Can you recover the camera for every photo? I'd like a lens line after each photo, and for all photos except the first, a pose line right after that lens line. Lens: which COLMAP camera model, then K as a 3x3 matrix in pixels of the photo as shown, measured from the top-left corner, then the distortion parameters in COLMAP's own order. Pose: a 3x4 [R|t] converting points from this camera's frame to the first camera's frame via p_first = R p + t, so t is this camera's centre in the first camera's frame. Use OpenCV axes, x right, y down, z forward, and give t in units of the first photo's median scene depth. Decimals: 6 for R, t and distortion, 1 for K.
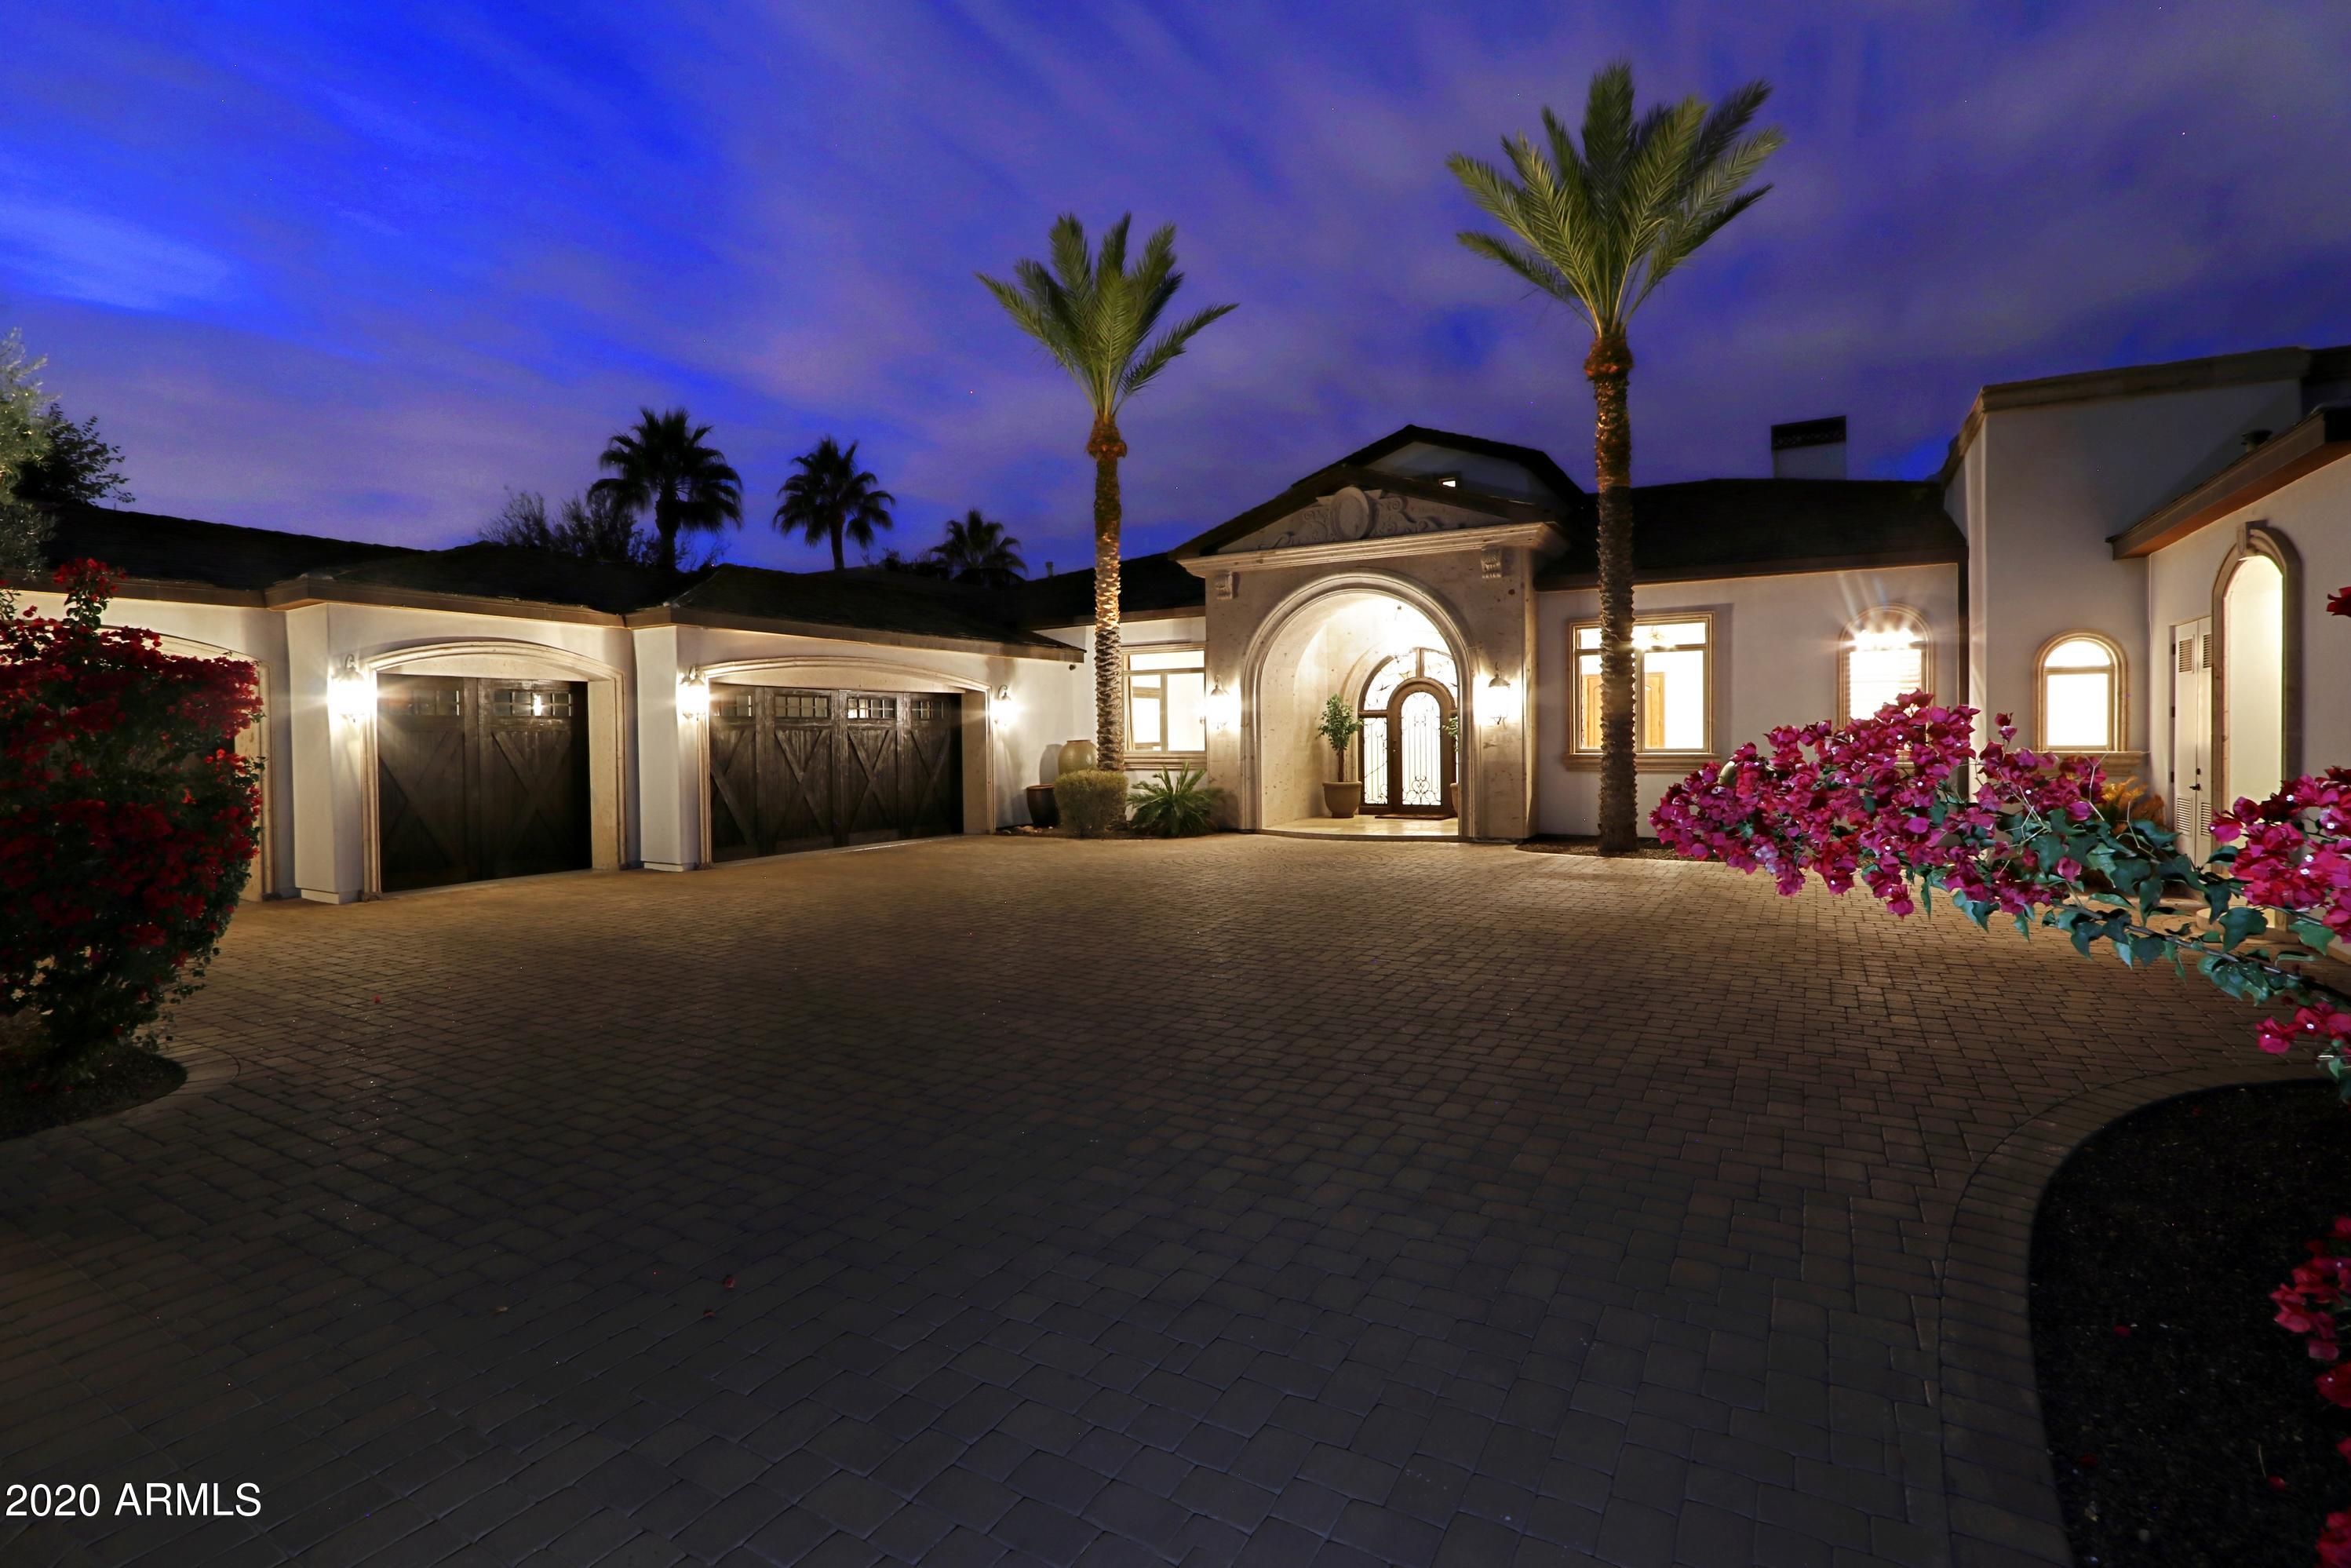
lens RADIAL K [[1104.7, 0, 1165.6], [0, 1104.7, 755.5], [0, 0, 1]] dist [-0.013880, 0.001391]
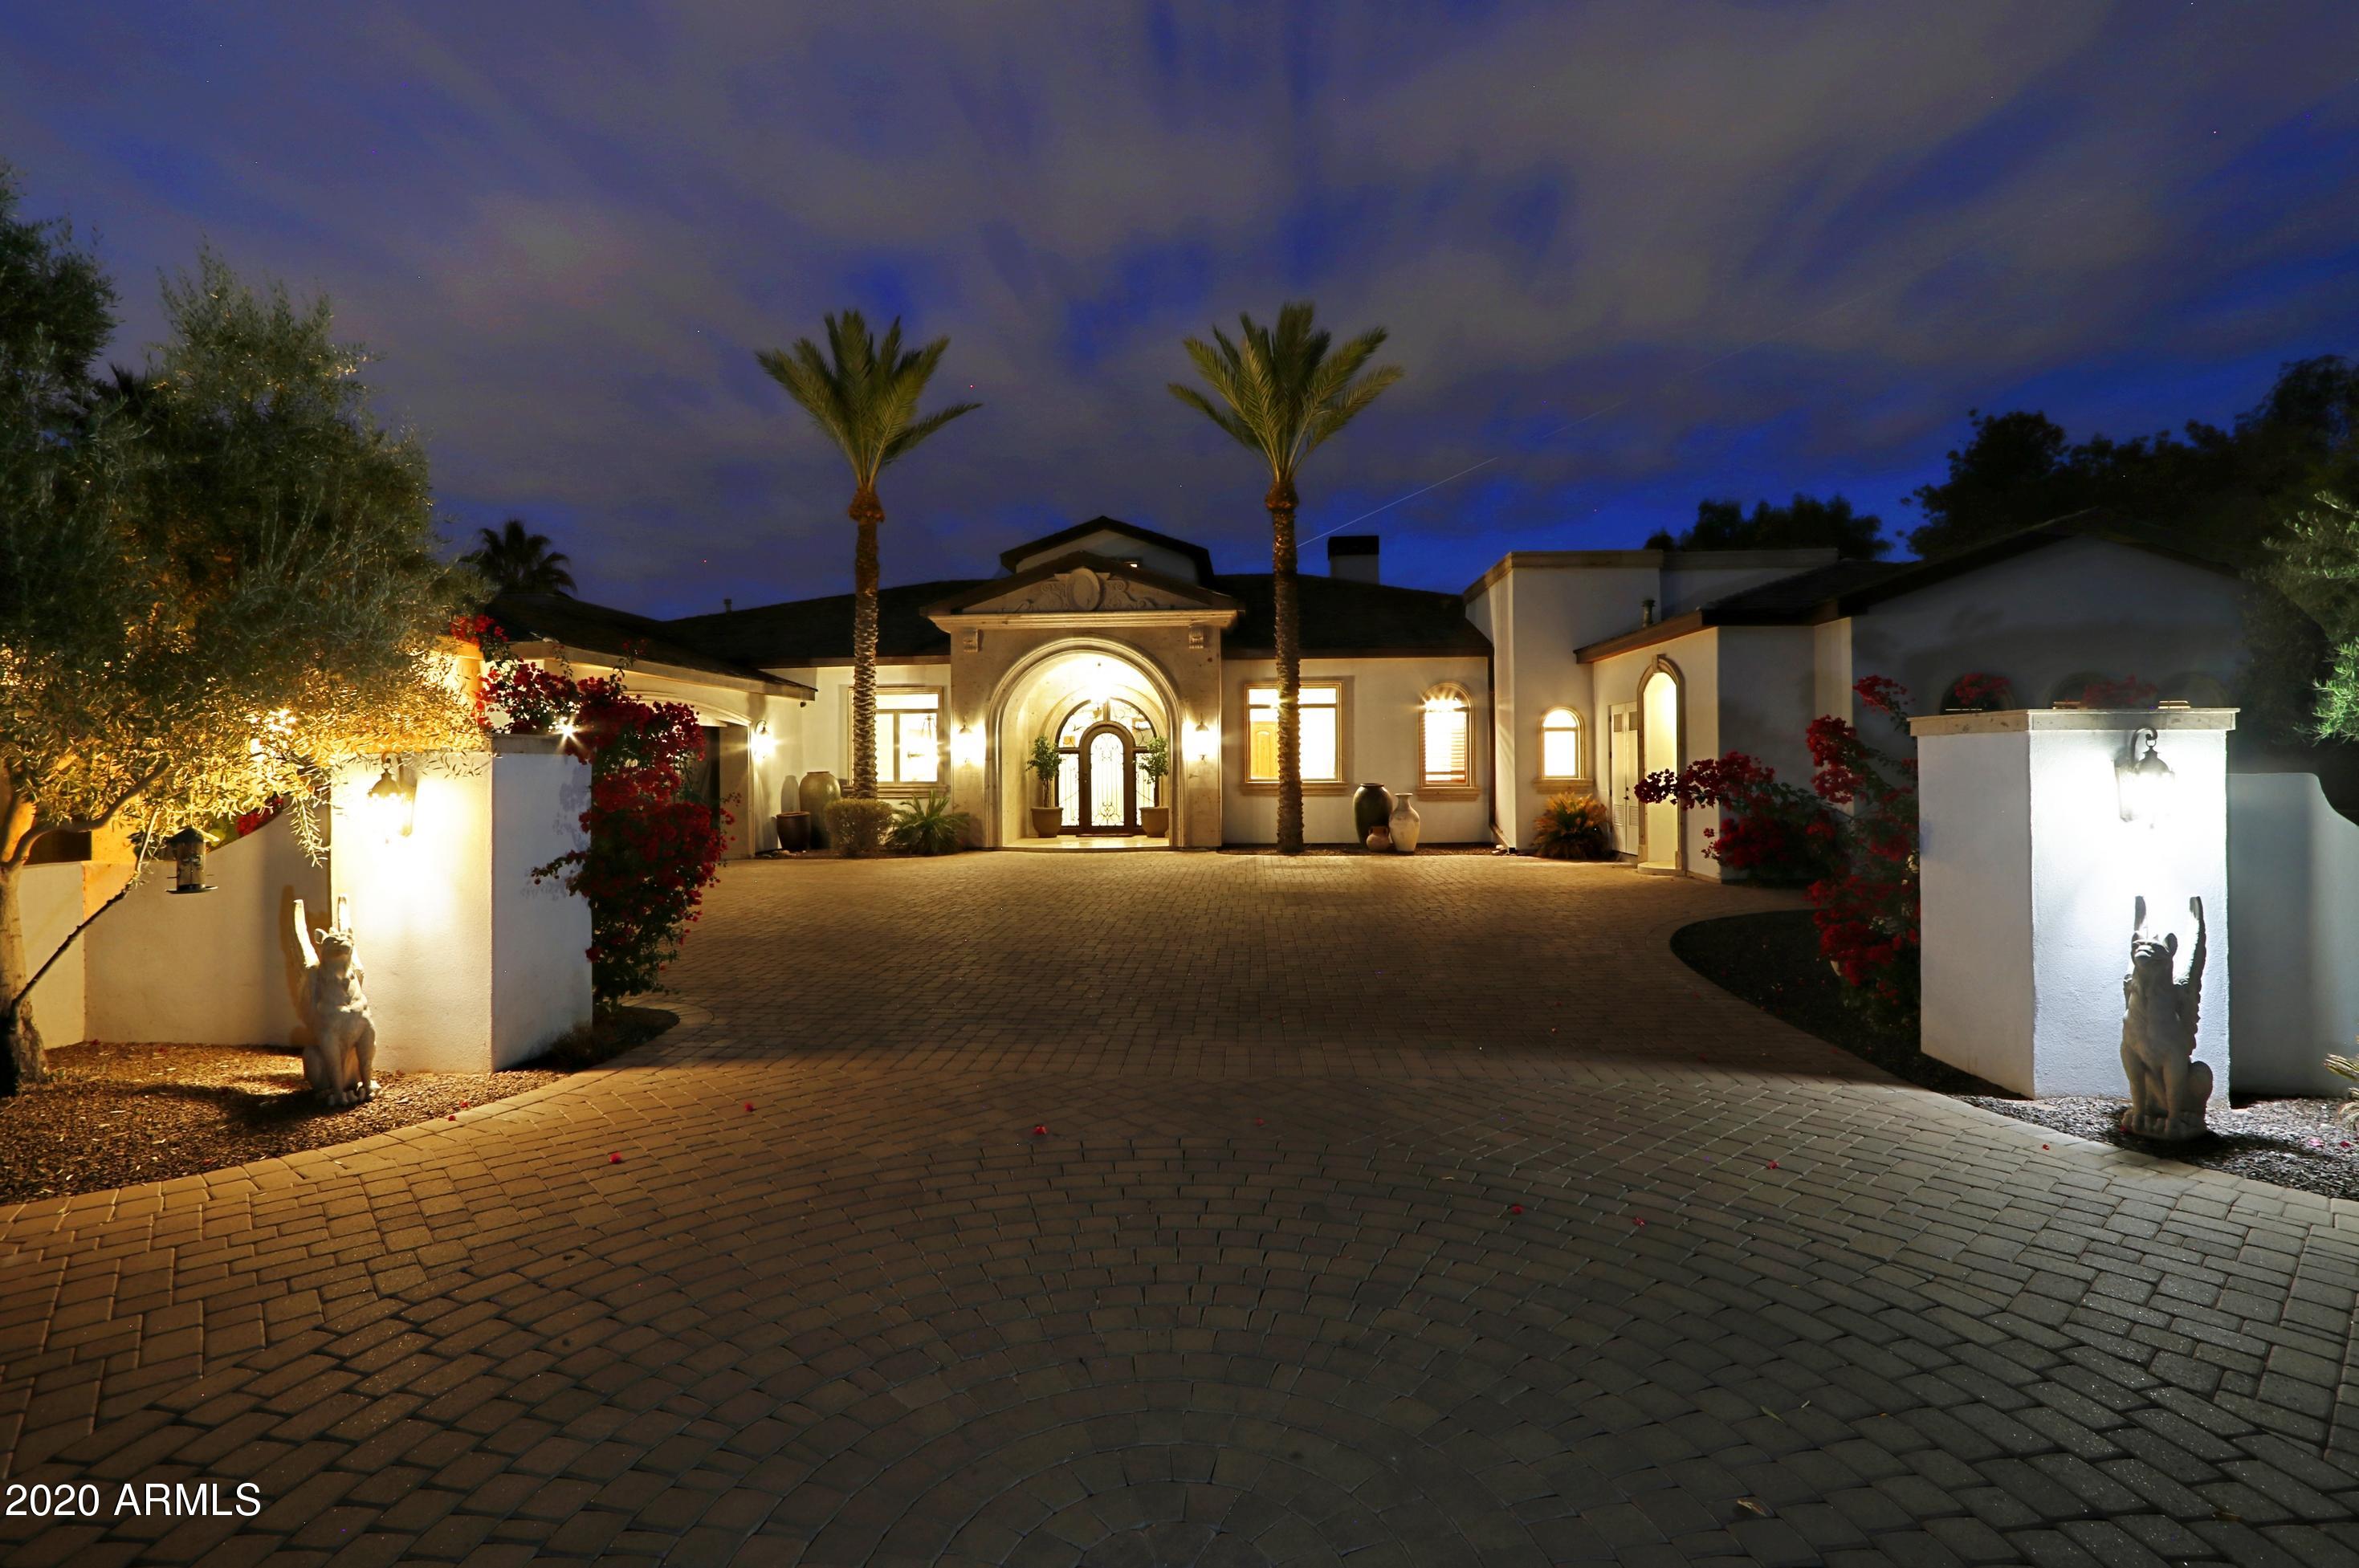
lens RADIAL K [[1135.4, 0, 1166.3], [0, 1135.4, 755.6], [0, 0, 1]] dist [-0.016476, 0.000429]
pose [[0.897177, 0.009191, 0.441575, -0.287319], [0.004931, 0.999513, -0.030823, 0.006897], [-0.441643, 0.029831, 0.896695, -0.168216]]
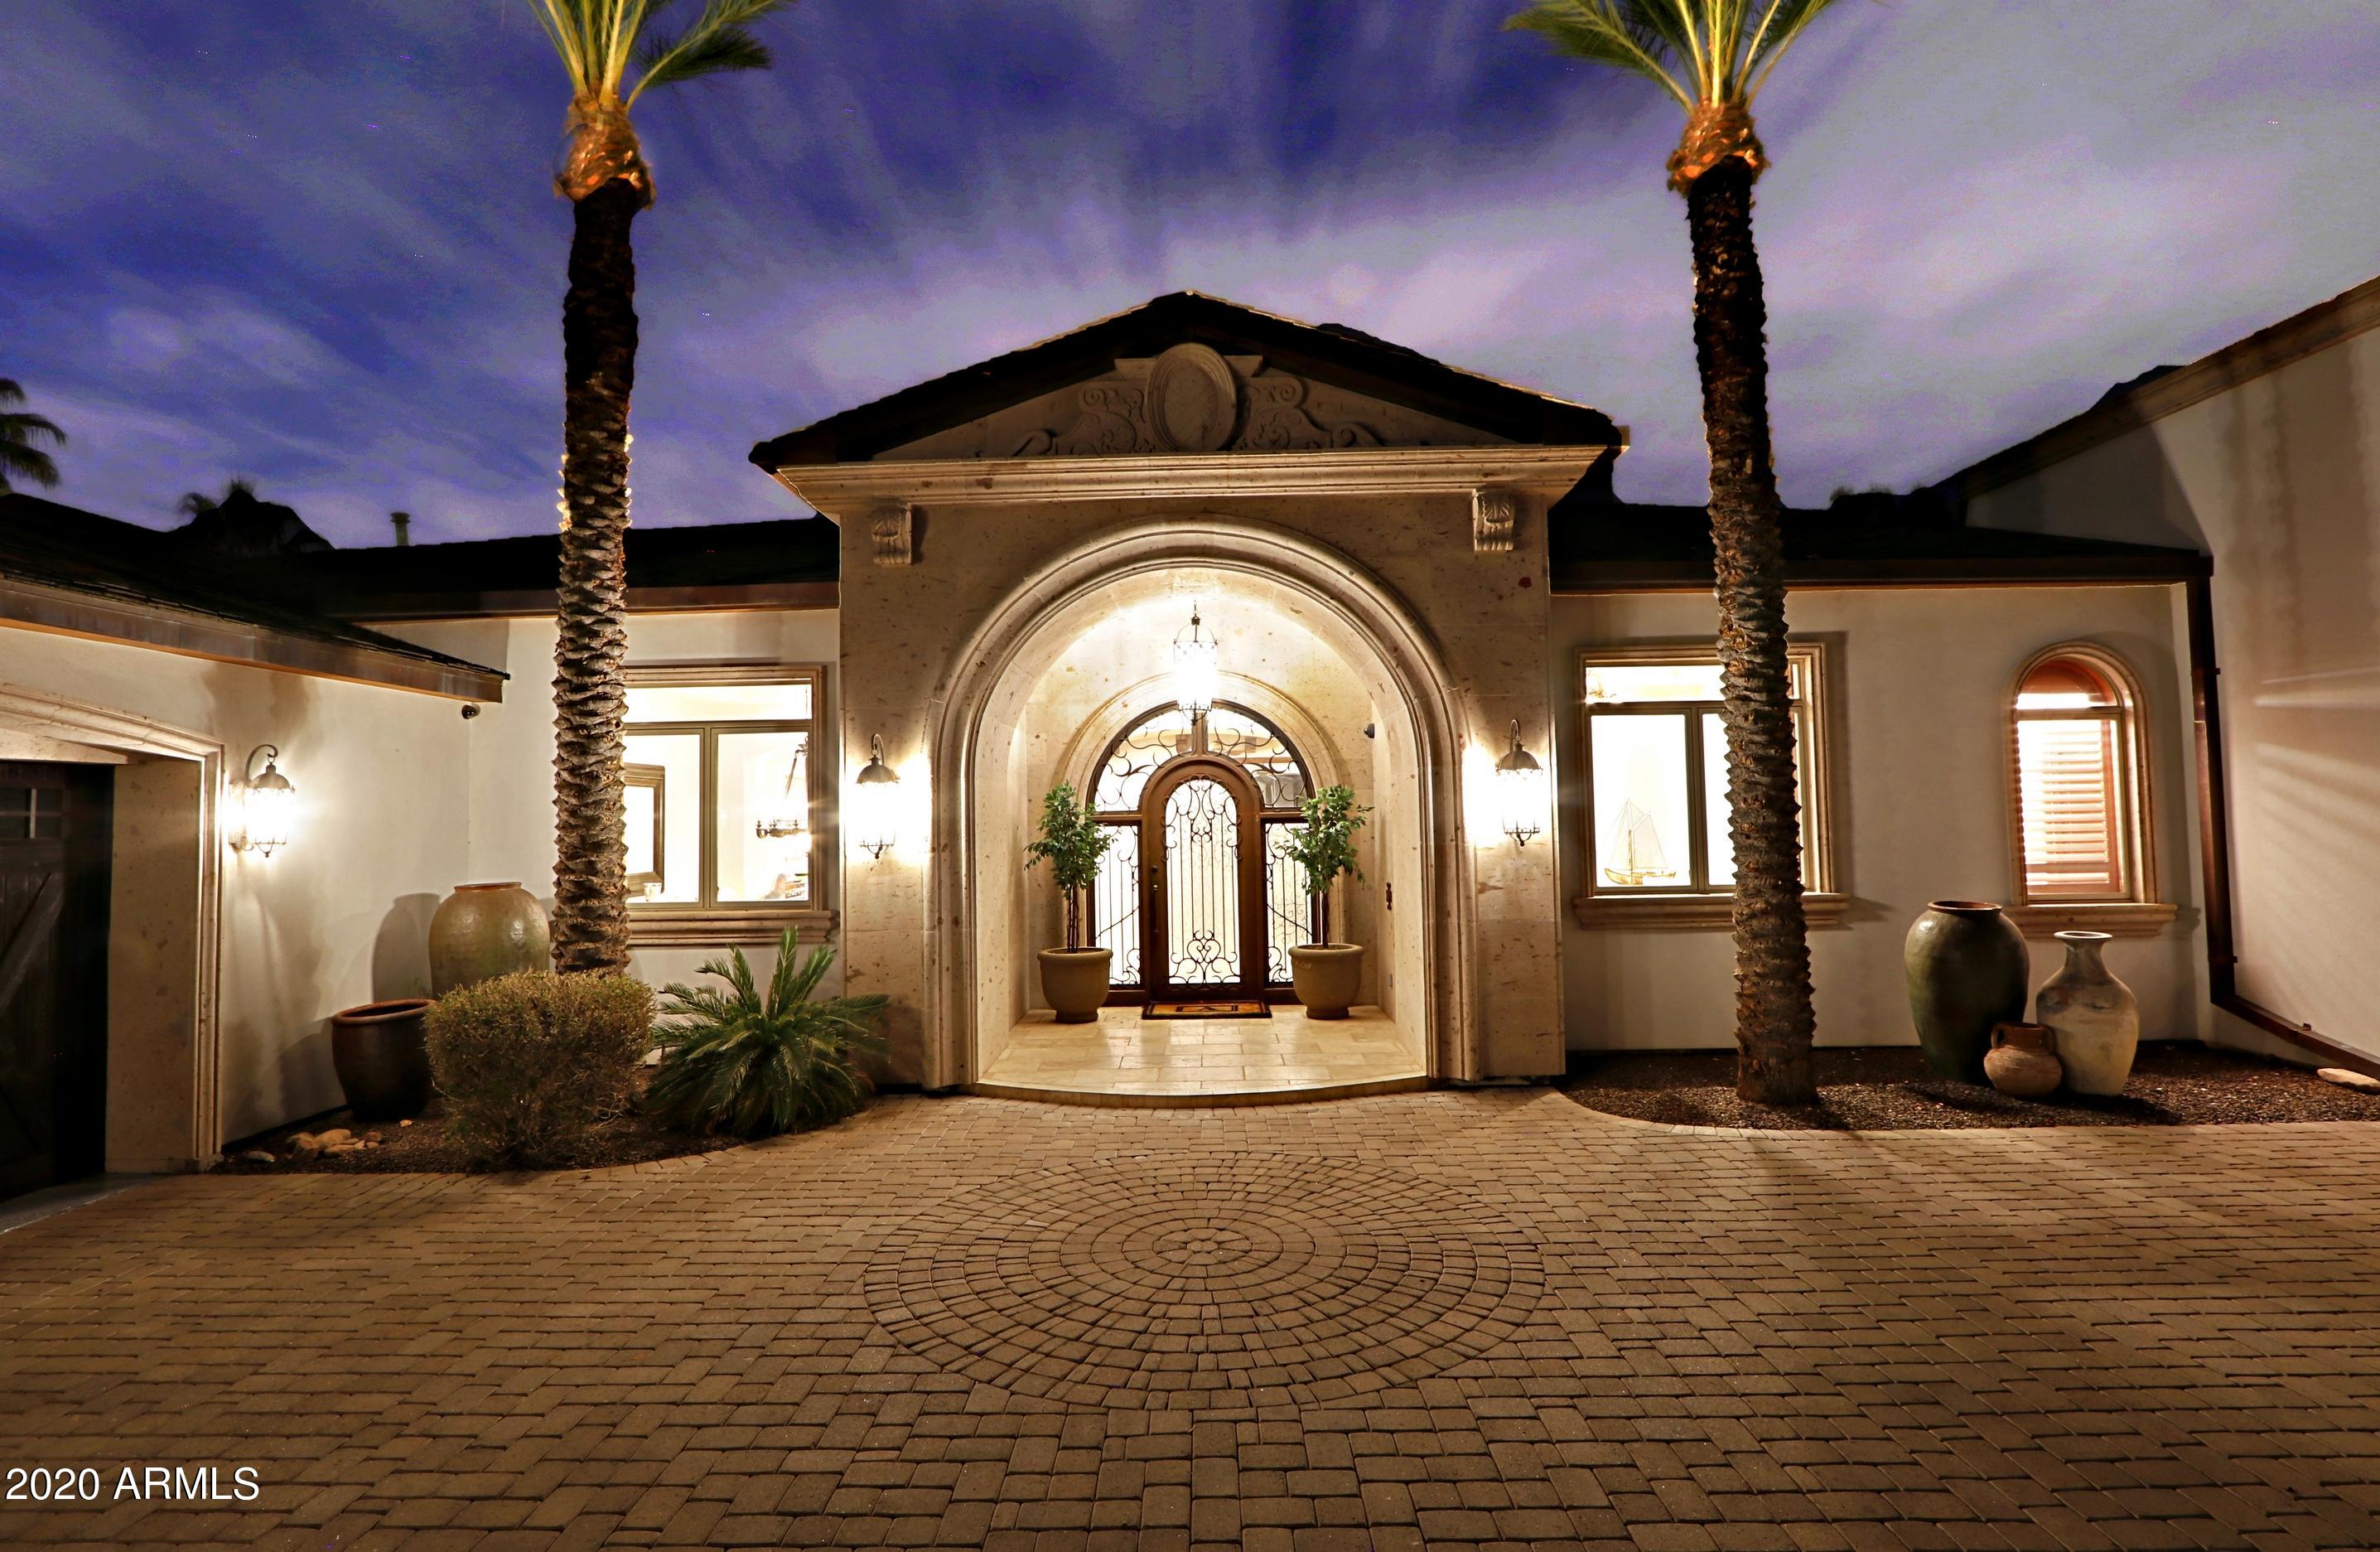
lens RADIAL K [[1161.0, 0, 1183.9], [0, 1161.0, 763.5], [0, 0, 1]] dist [-0.013122, 0.000334]
pose [[0.871069, 0.020556, 0.490731, -0.070478], [0.016333, 0.997359, -0.070769, -0.026187], [-0.490889, 0.069660, 0.868433, 0.534754]]
